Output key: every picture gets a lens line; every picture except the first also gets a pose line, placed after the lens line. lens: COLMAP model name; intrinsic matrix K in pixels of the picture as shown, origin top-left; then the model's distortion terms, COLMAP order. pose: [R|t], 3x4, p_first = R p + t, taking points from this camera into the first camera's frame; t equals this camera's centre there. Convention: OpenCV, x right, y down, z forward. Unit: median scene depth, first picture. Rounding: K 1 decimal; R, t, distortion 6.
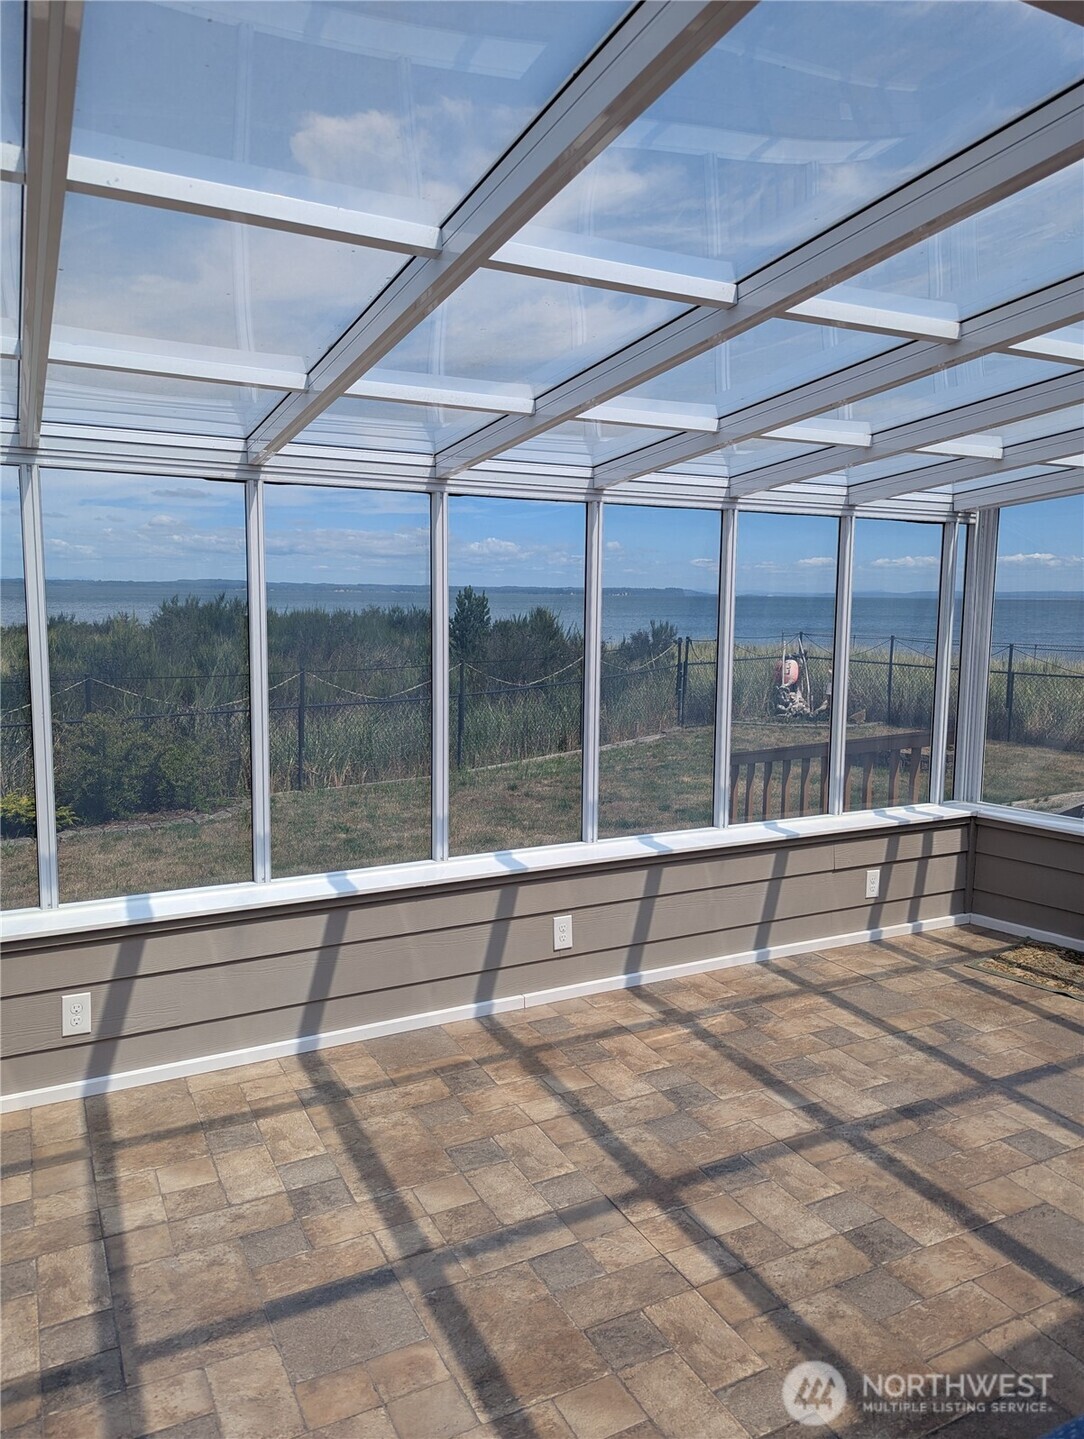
lens RADIAL K [[1017.9, 0, 547.6], [0, 1017.9, 718.9], [0, 0, 1]] dist [0.062187, -0.058341]
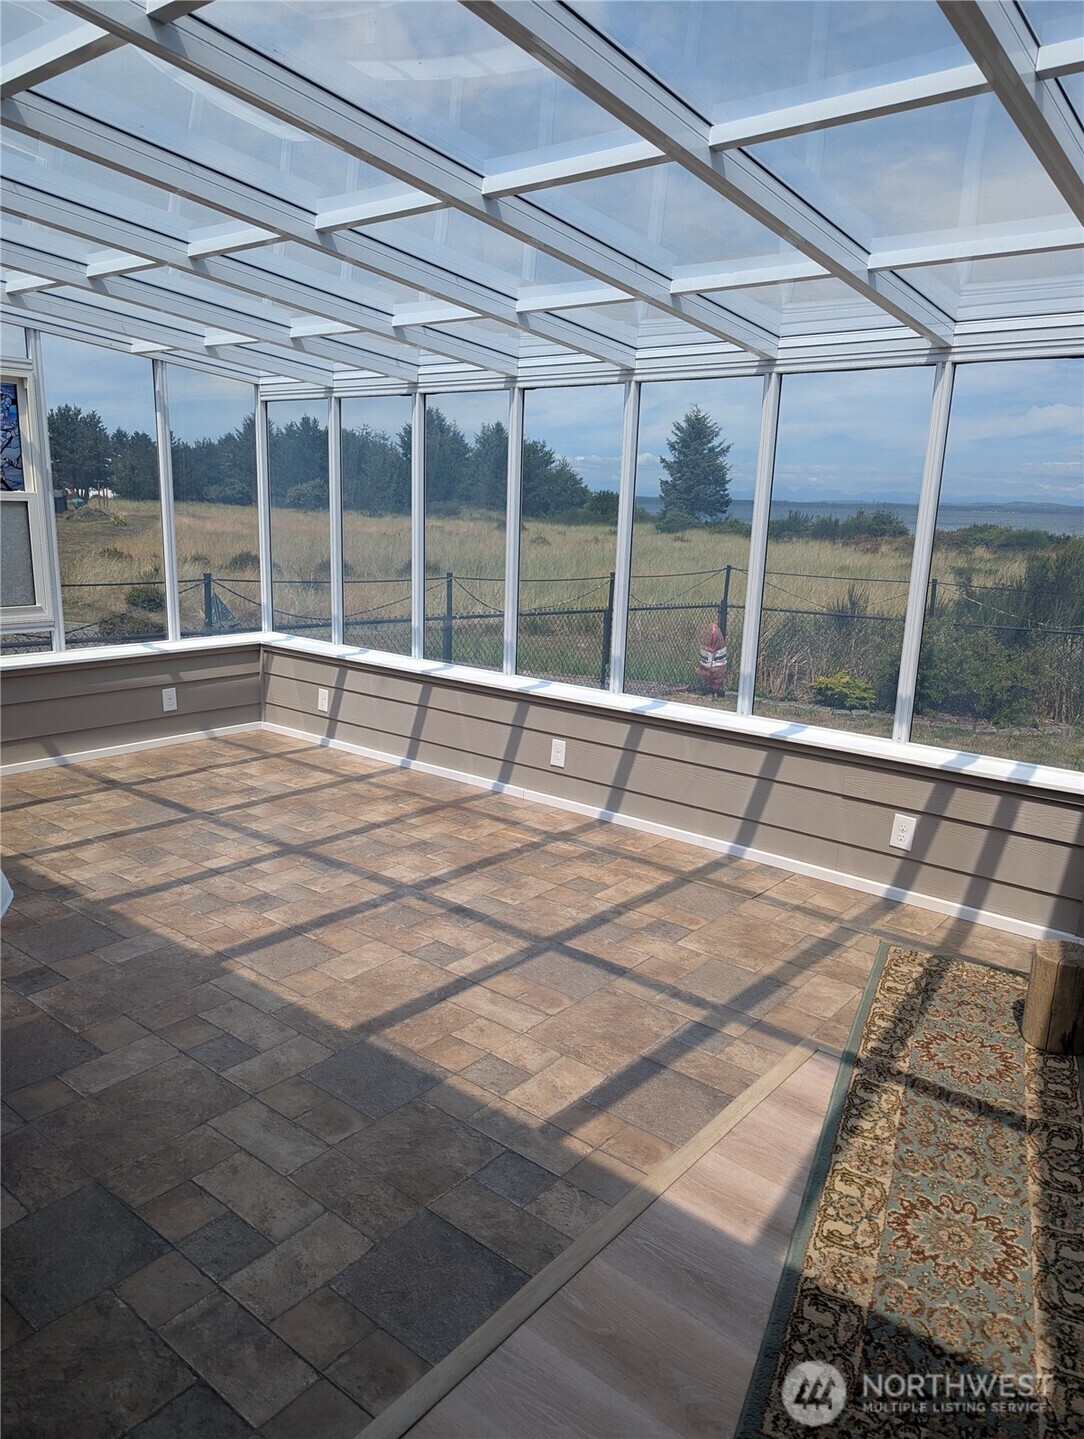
lens RADIAL K [[1017.9, 0, 539.3], [0, 1017.9, 725.3], [0, 0, 1]] dist [0.062187, -0.058341]
pose [[0.392772, 0.198901, -0.897869, 1.304592], [-0.139535, 0.977916, 0.155594, -0.011621], [0.908989, 0.064171, 0.411851, 0.567065]]
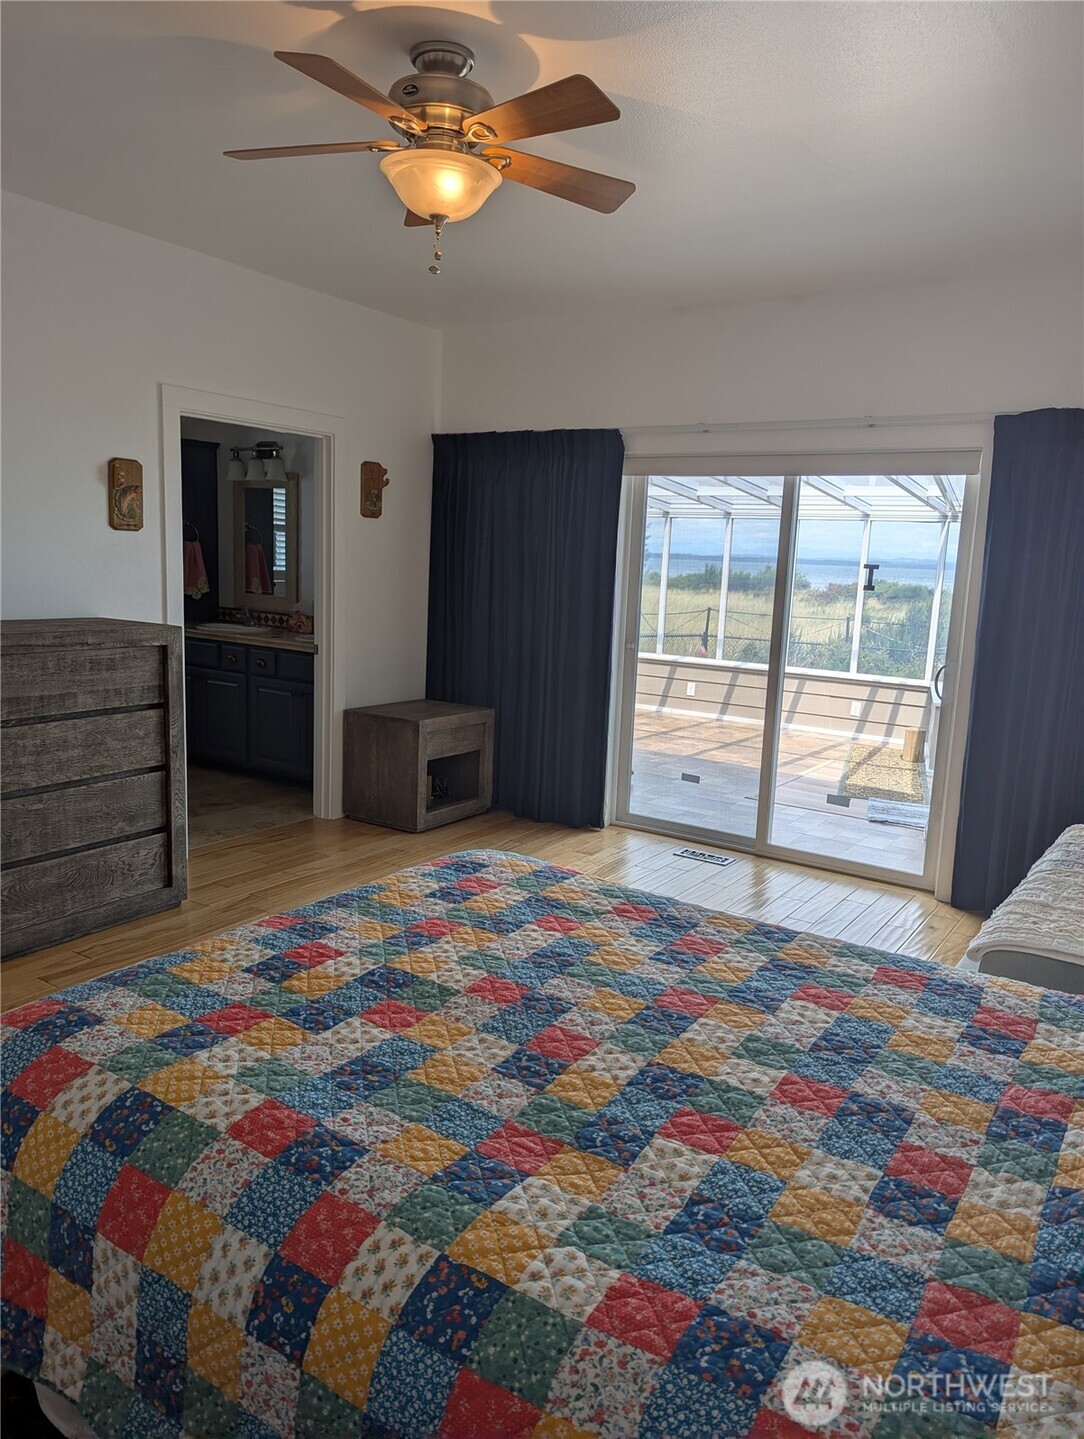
lens RADIAL K [[1017.9, 0, 544.9], [0, 1017.9, 716.2], [0, 0, 1]] dist [0.062187, -0.058341]
pose [[0.477376, 0.144579, -0.866723, 2.463701], [-0.141736, 0.986124, 0.086430, 0.127913], [0.867193, 0.081586, 0.491244, -0.685057]]
